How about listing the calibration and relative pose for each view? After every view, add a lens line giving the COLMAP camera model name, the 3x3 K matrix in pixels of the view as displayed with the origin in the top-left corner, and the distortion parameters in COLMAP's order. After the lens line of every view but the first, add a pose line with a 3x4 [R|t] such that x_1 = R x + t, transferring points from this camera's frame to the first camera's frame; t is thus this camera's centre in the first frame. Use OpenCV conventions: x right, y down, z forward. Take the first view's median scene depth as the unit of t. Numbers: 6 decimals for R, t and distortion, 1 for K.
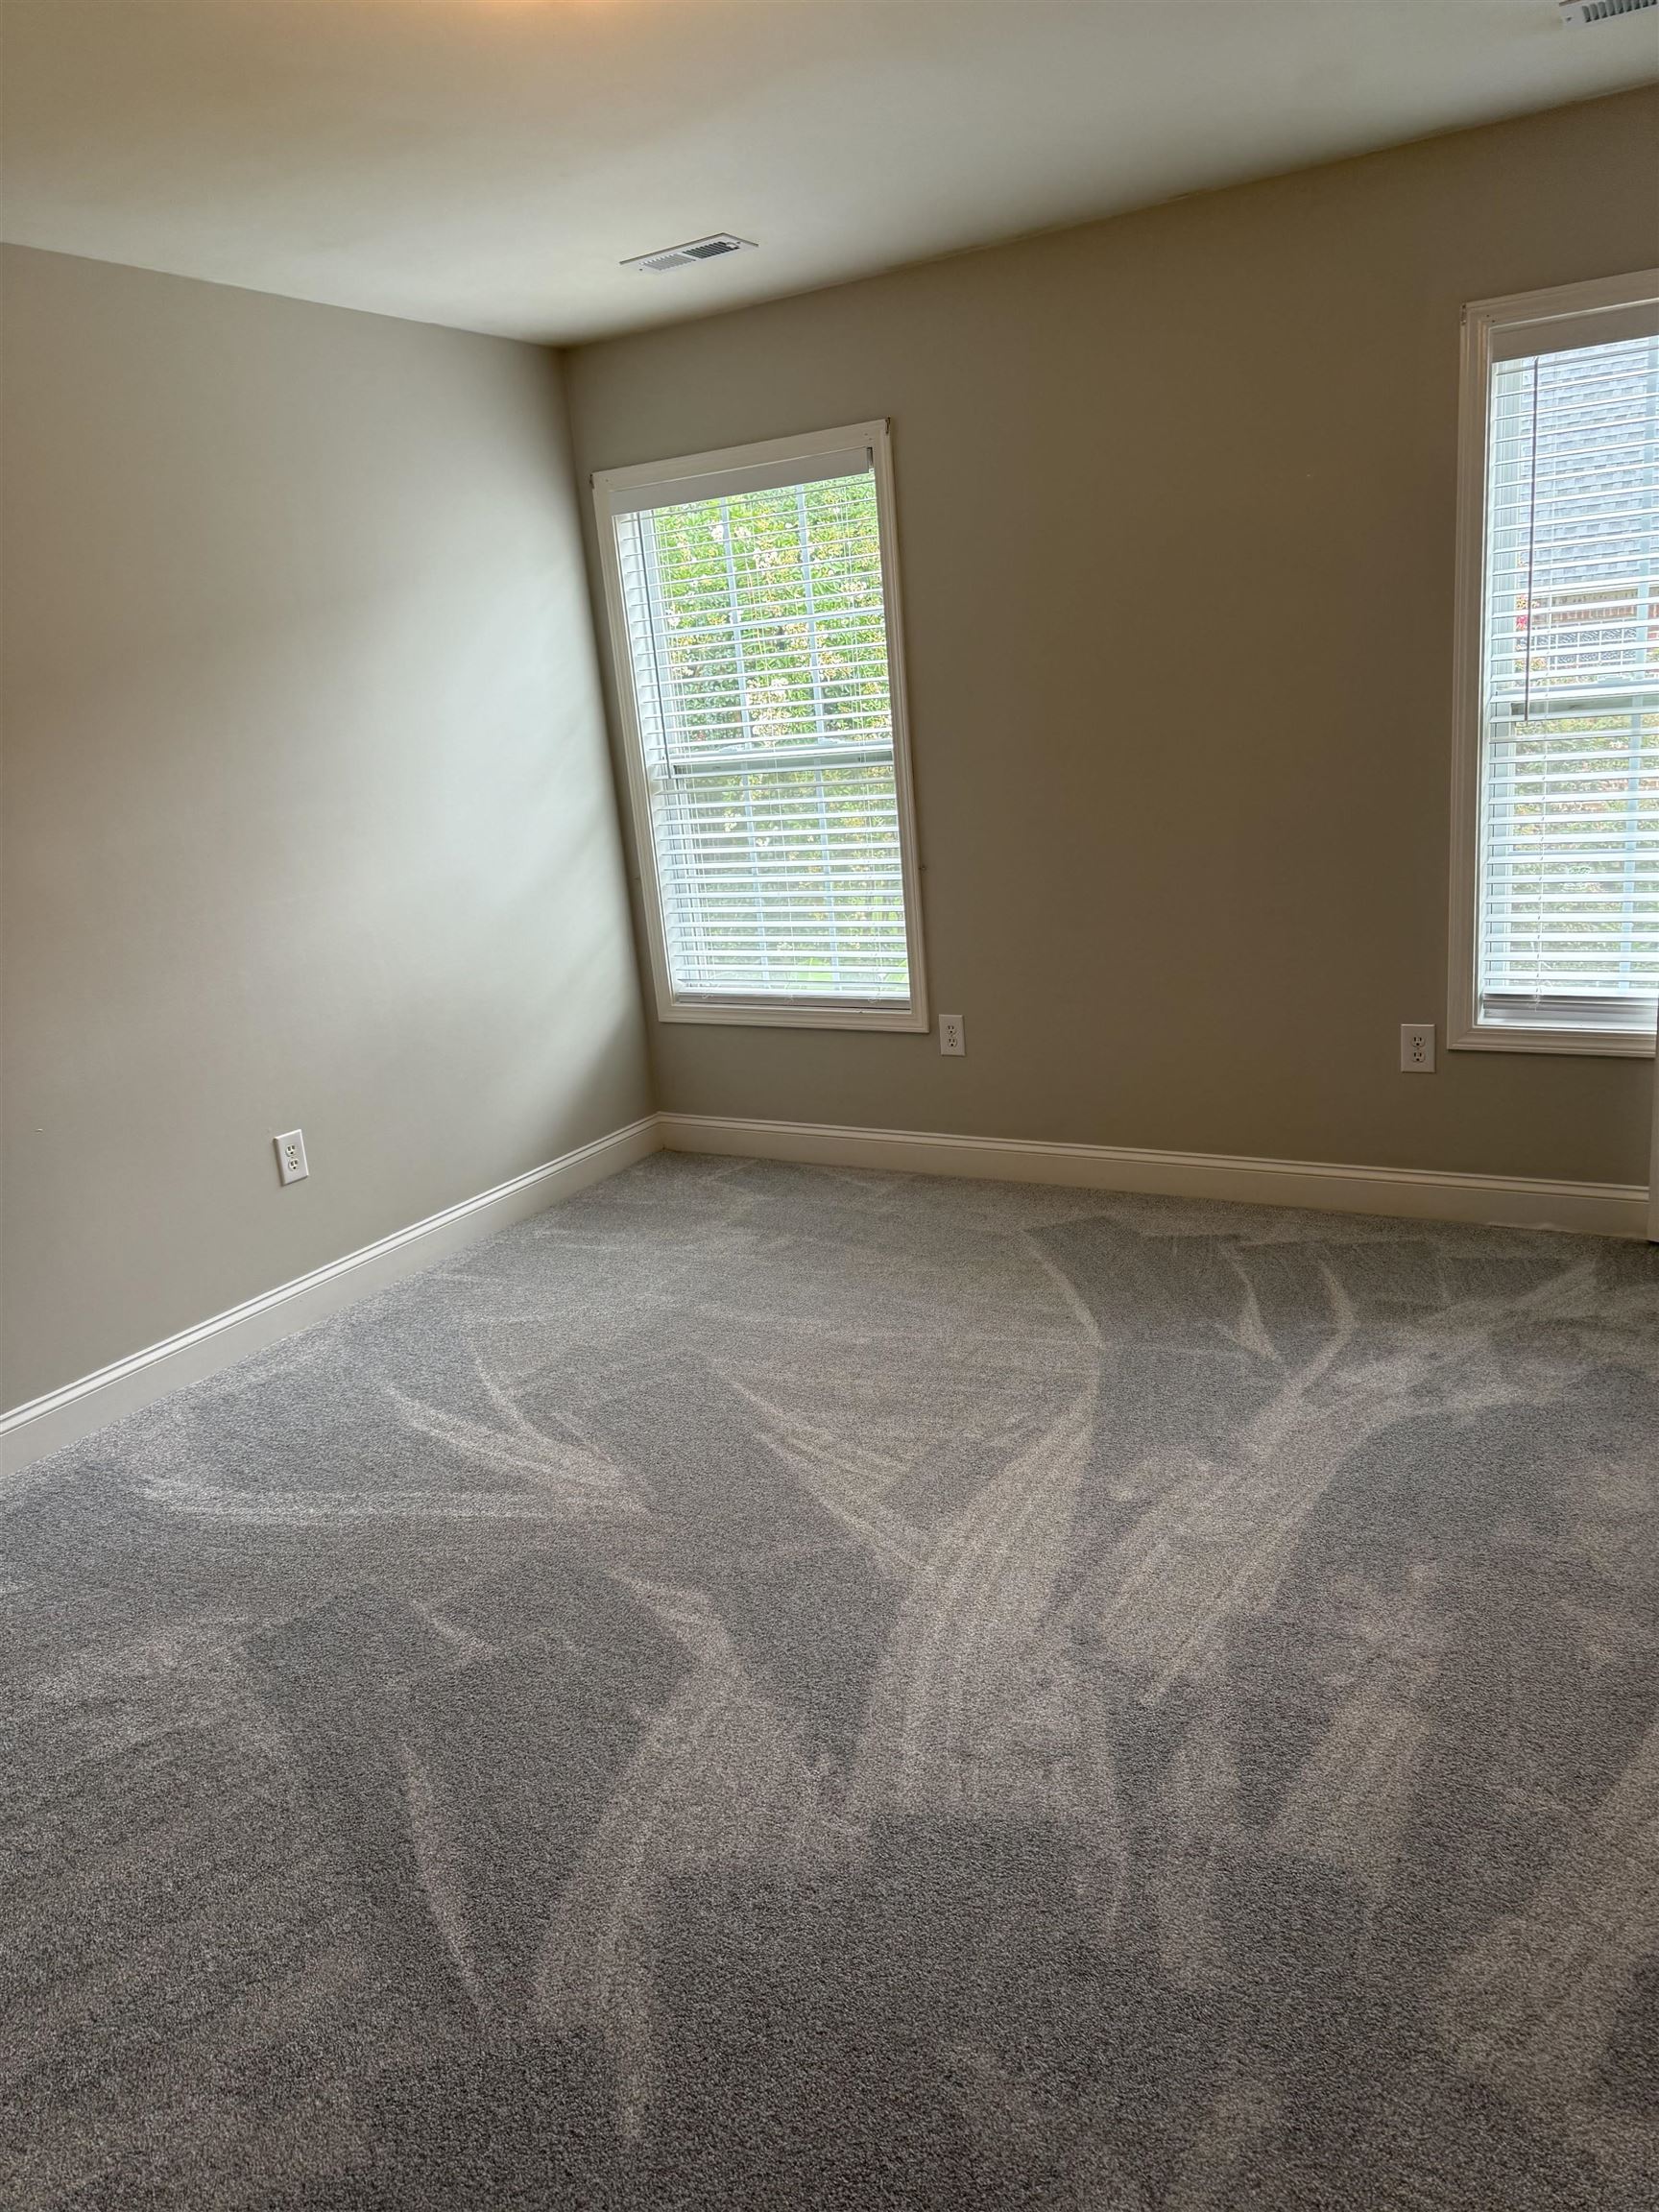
lens RADIAL K [[1573.3, 0, 831.2], [0, 1573.3, 1102.1], [0, 0, 1]] dist [0.007435, 0.004747]
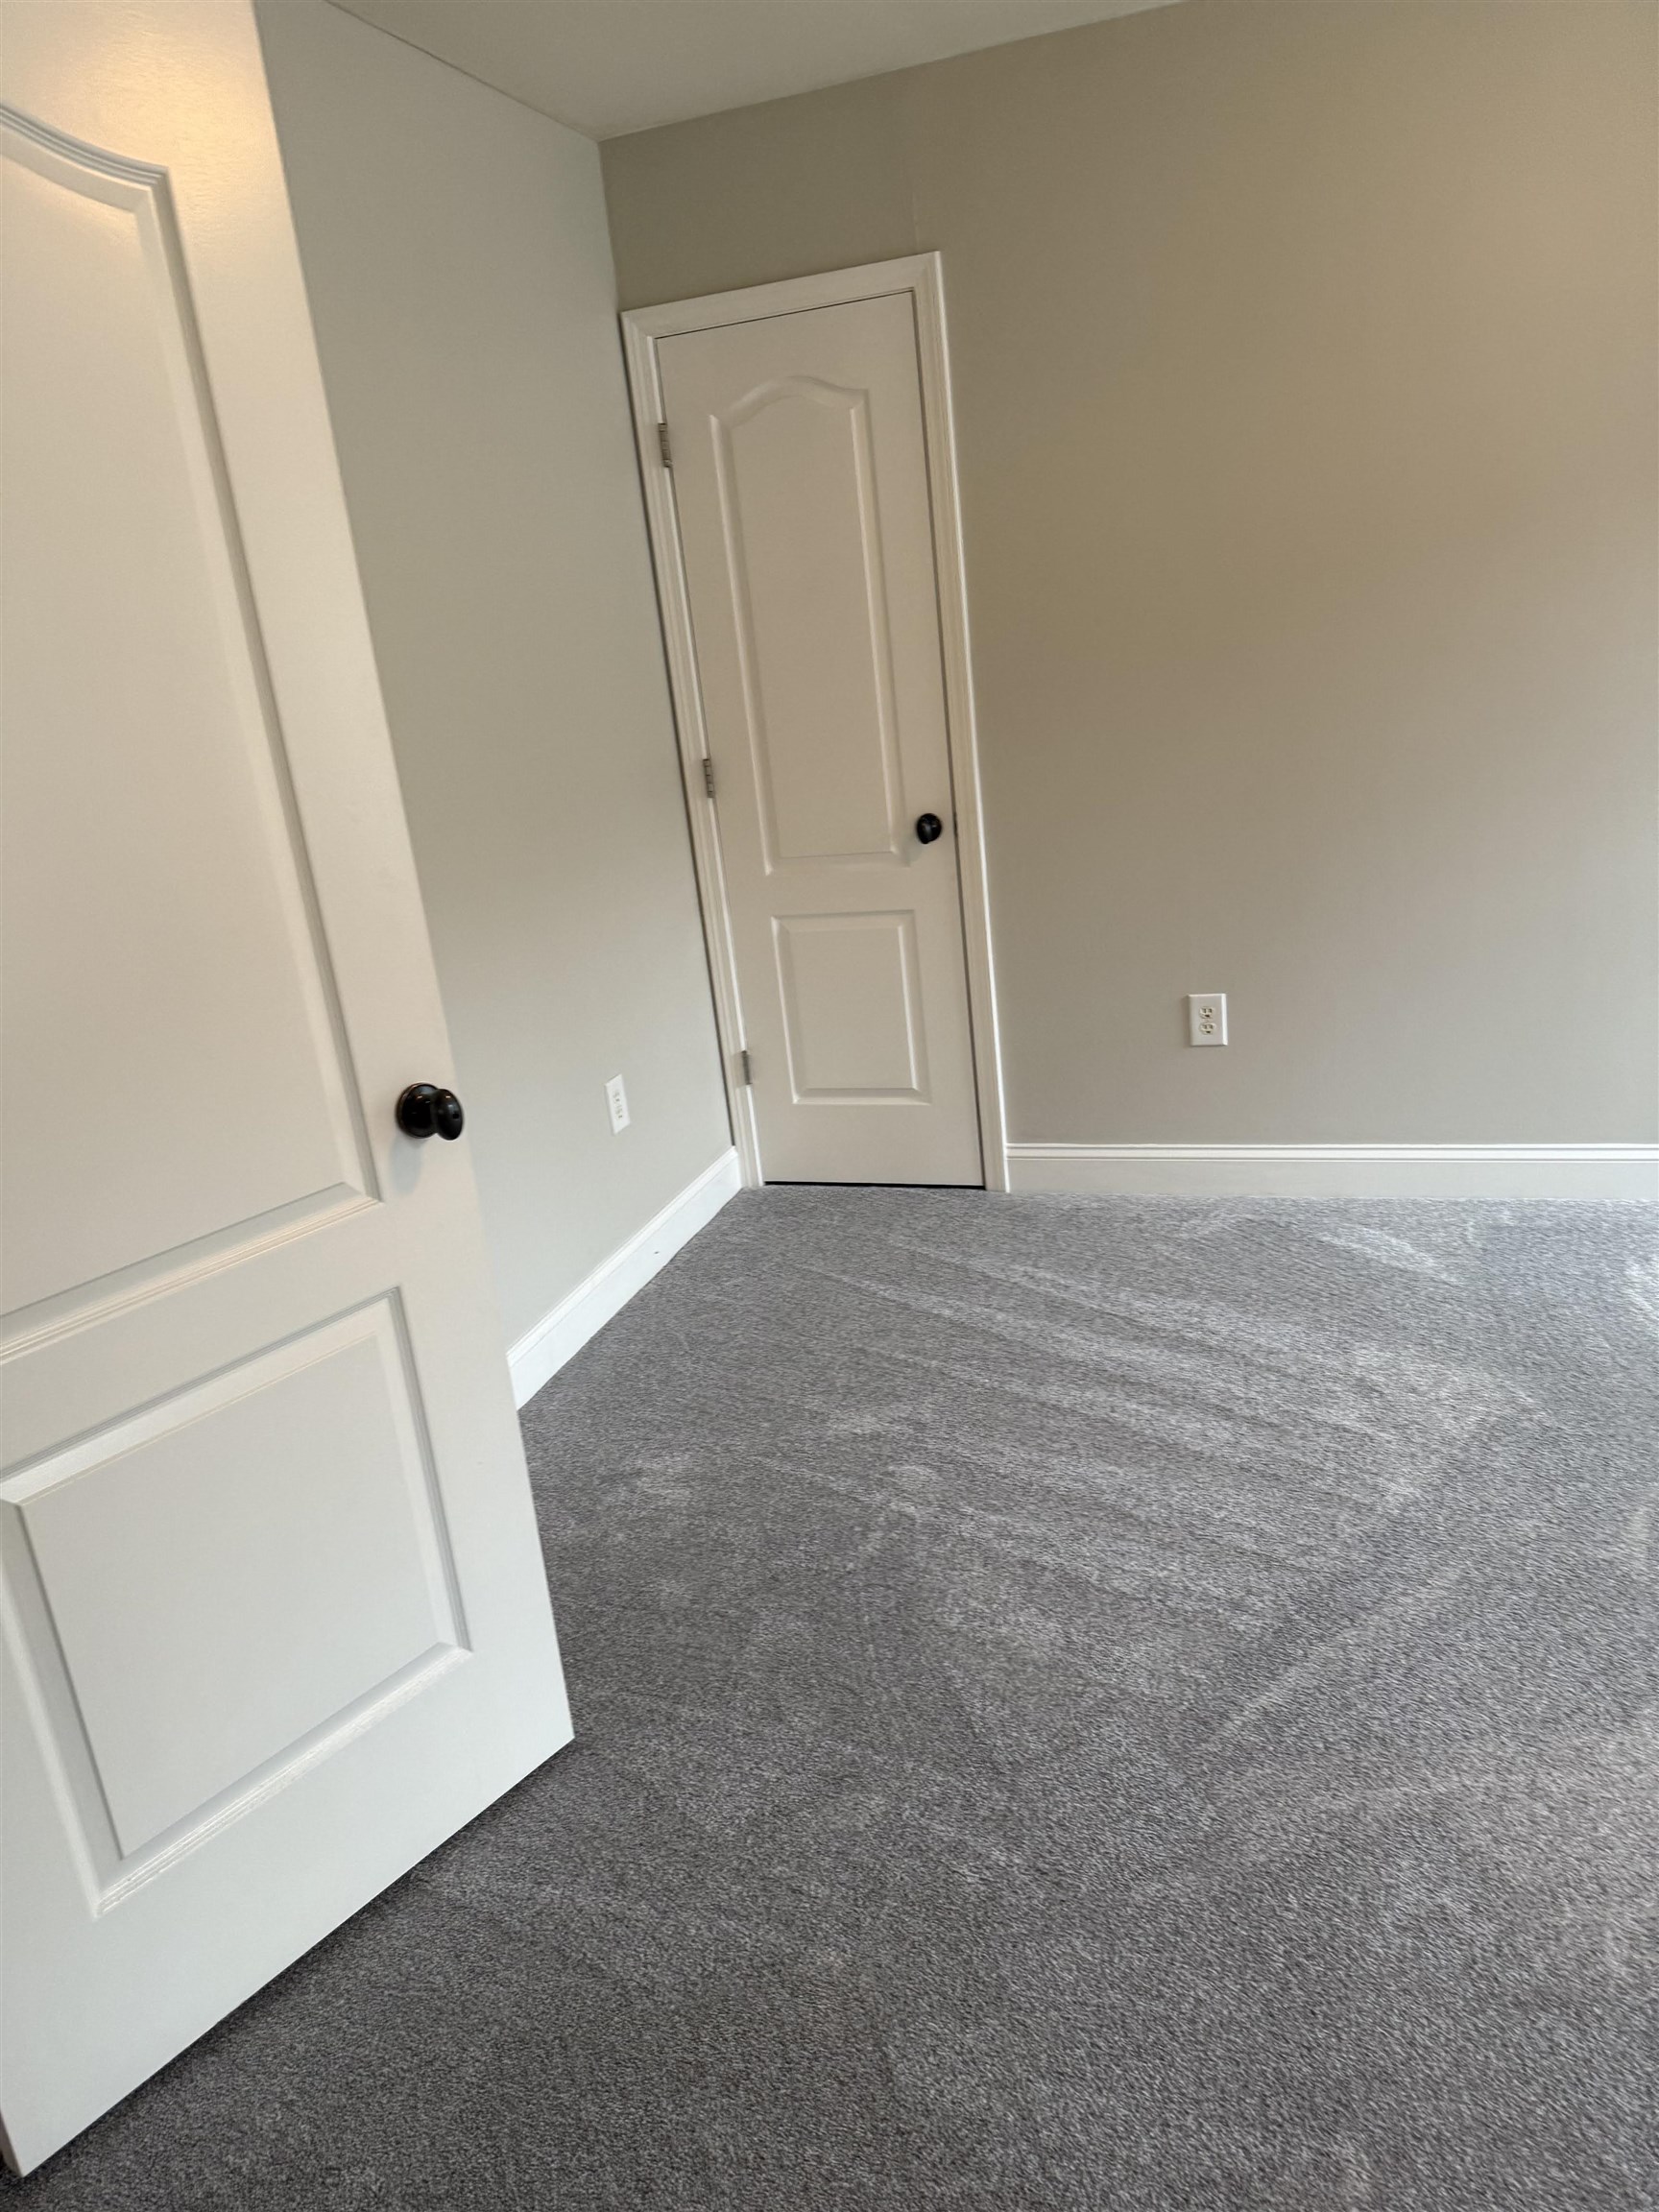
lens RADIAL K [[1573.3, 0, 832.9], [0, 1573.3, 1106.4], [0, 0, 1]] dist [0.007435, 0.004747]
pose [[0.222755, 0.354156, -0.908270, 0.536512], [-0.165152, 0.931921, 0.322874, -0.142375], [0.960784, 0.078081, 0.266079, 0.411204]]
